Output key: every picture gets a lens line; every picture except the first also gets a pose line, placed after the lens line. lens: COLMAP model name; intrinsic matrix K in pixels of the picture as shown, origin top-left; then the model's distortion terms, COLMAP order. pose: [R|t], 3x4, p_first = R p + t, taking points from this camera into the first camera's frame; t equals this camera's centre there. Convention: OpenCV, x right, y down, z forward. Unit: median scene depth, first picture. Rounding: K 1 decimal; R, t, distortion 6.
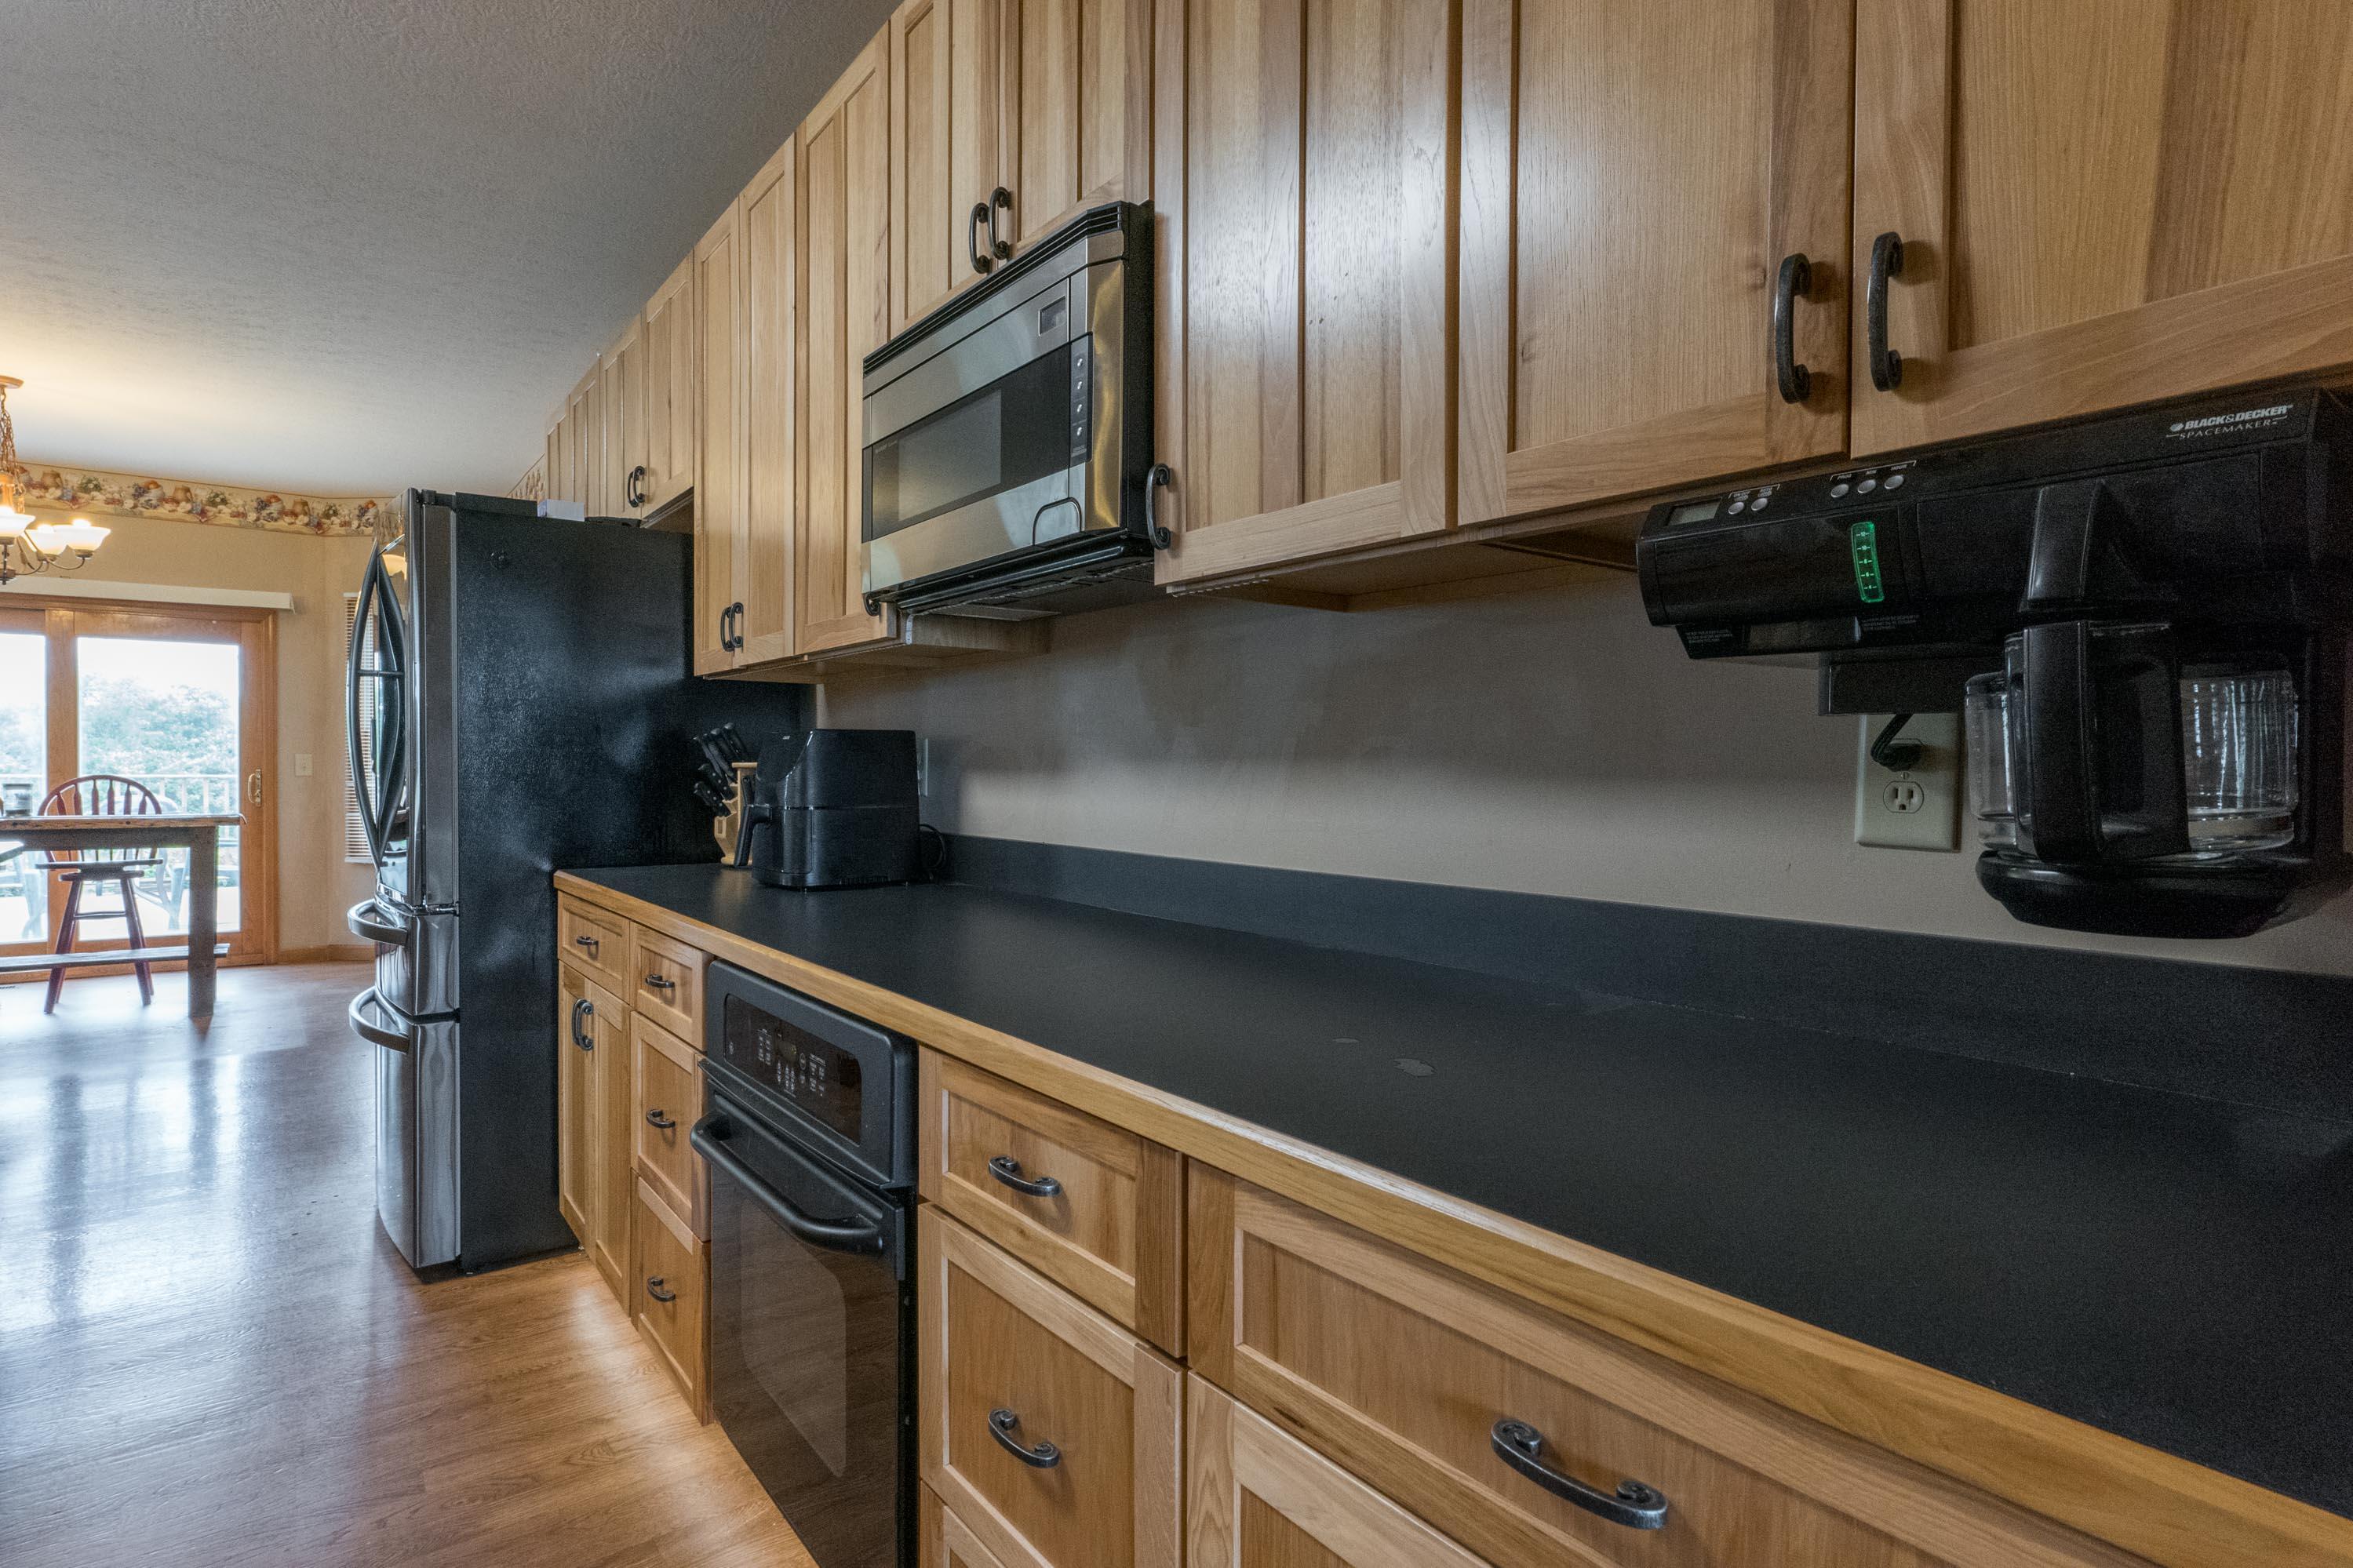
lens RADIAL K [[1145.9, 0, 1160.4], [0, 1145.9, 774.4], [0, 0, 1]] dist [-0.003878, -0.000540]
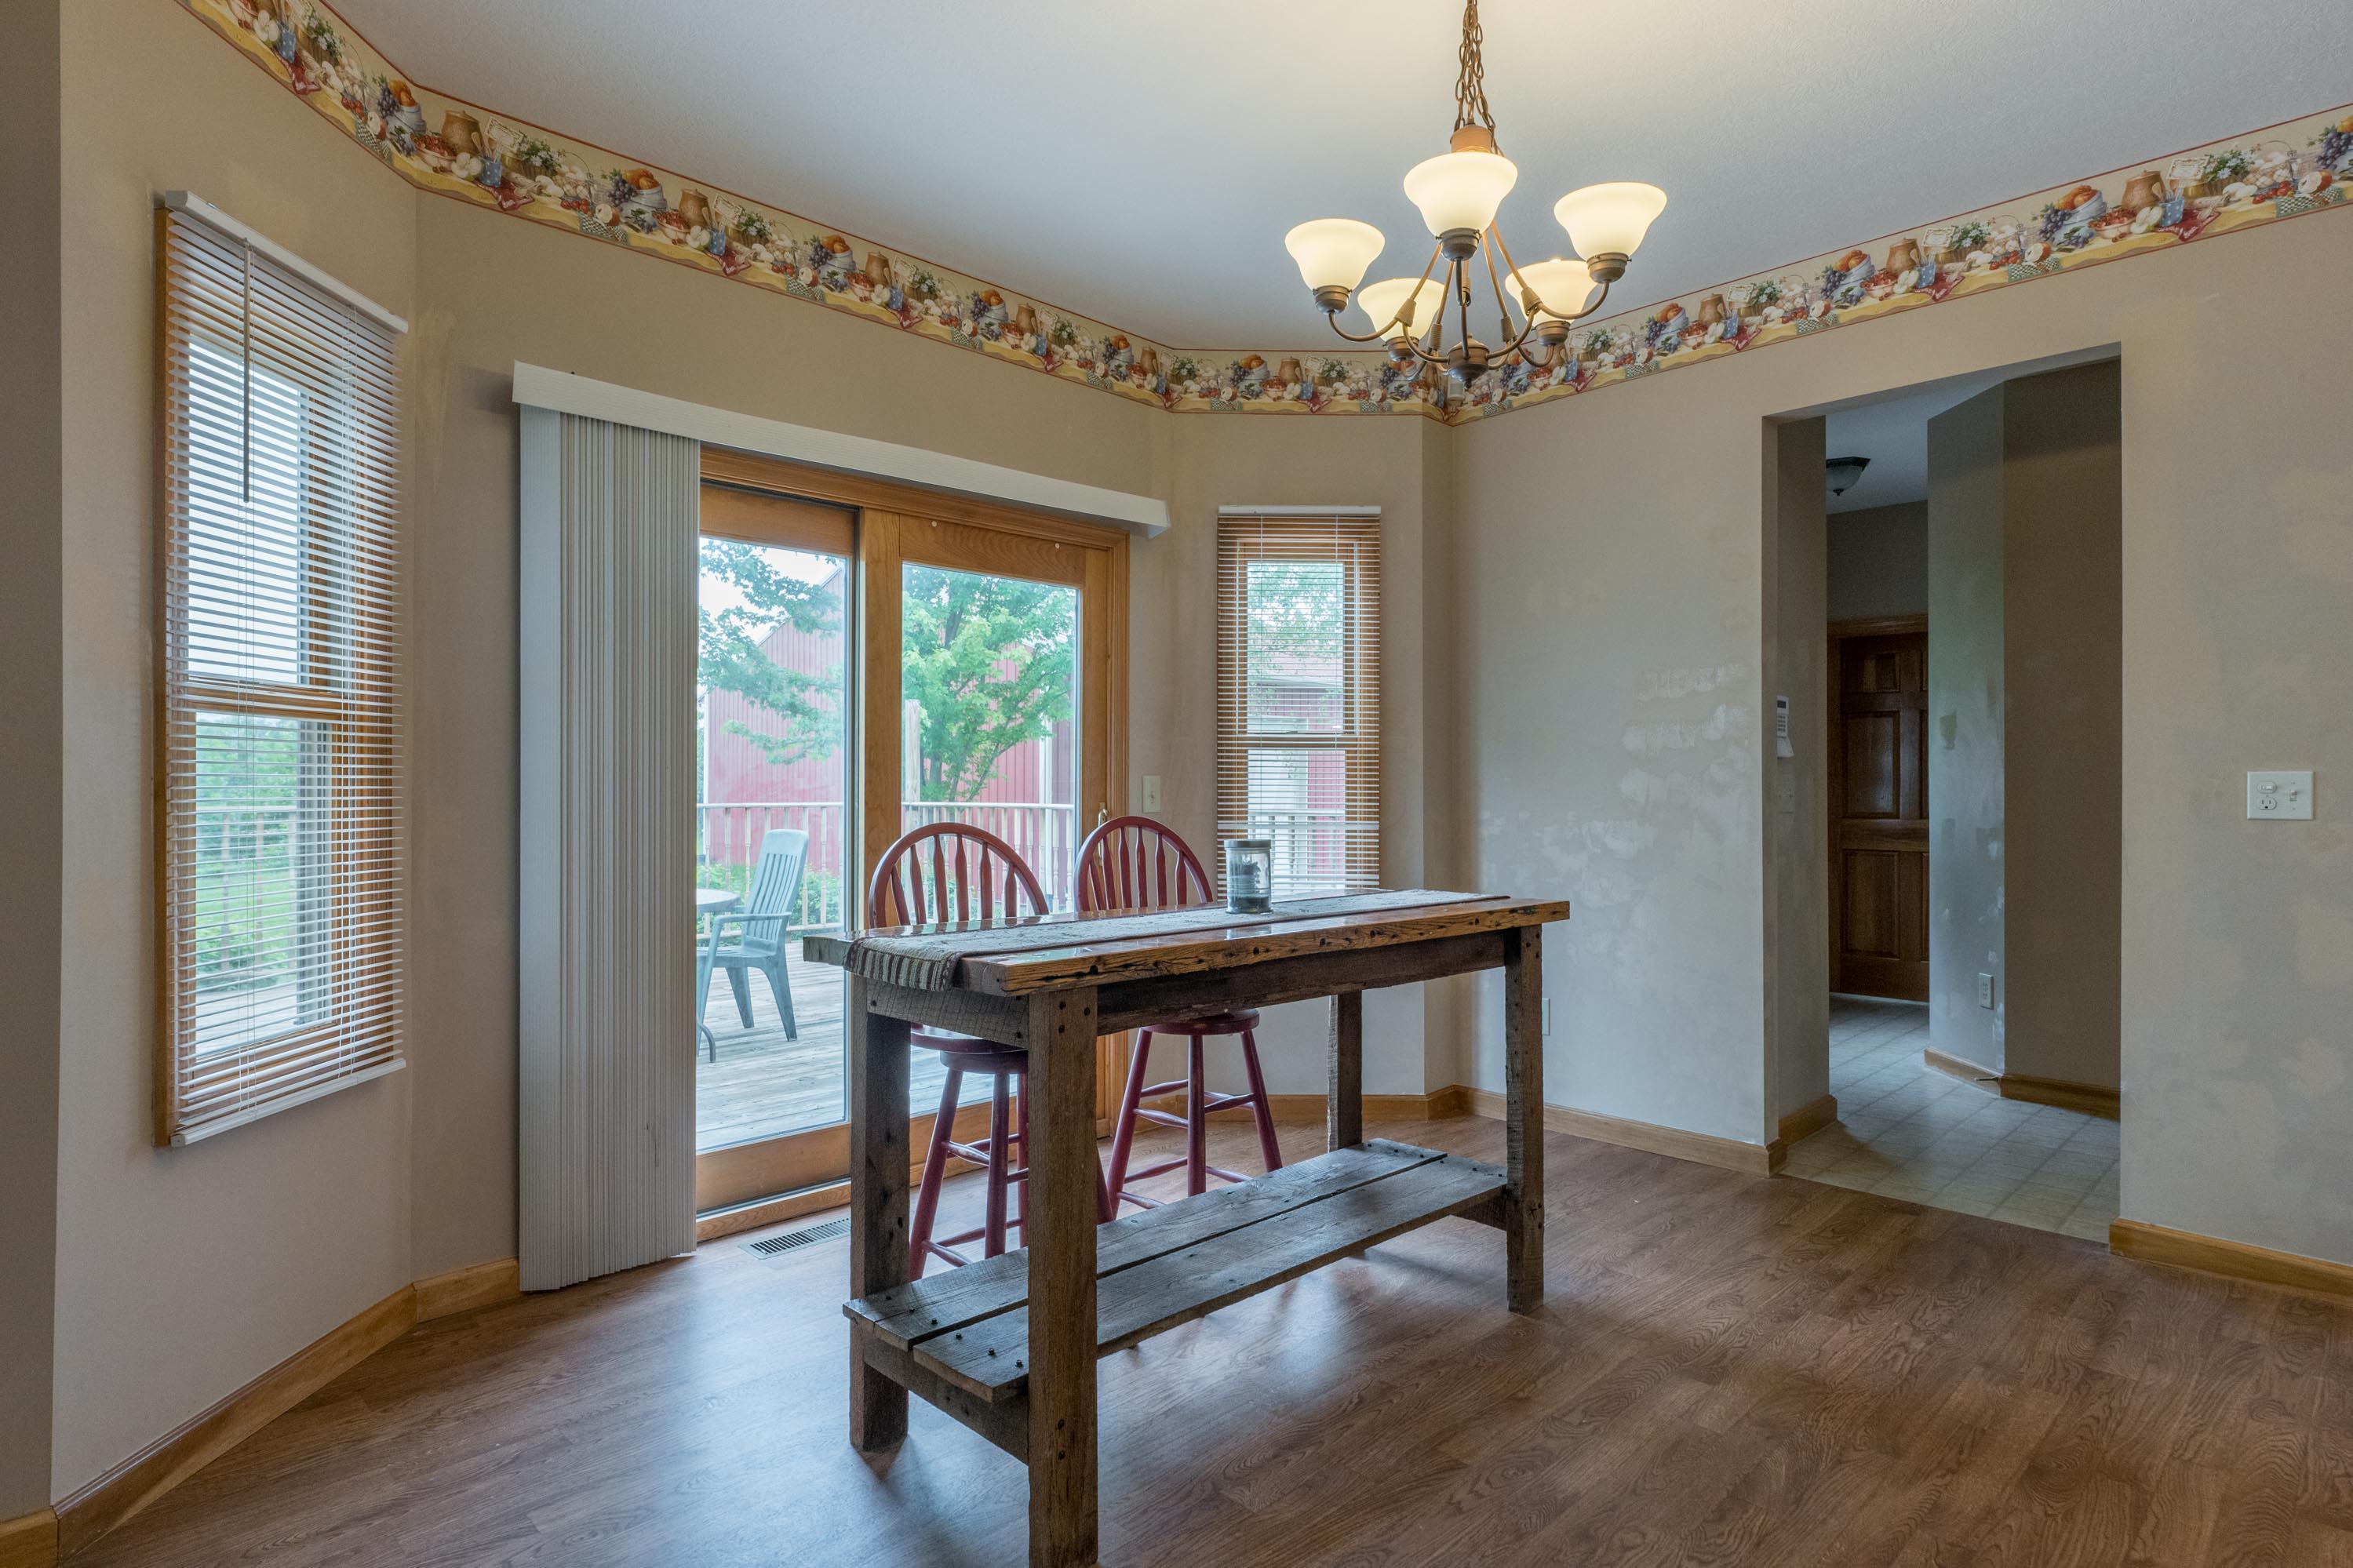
lens RADIAL K [[1221.7, 0, 1178.0], [0, 1221.7, 784.3], [0, 0, 1]] dist [0.004108, 0.000793]
pose [[0.995724, -0.002993, 0.092325, -0.946575], [0.004046, 0.999929, -0.011219, -0.007711], [-0.092285, 0.011544, 0.995666, 0.440299]]
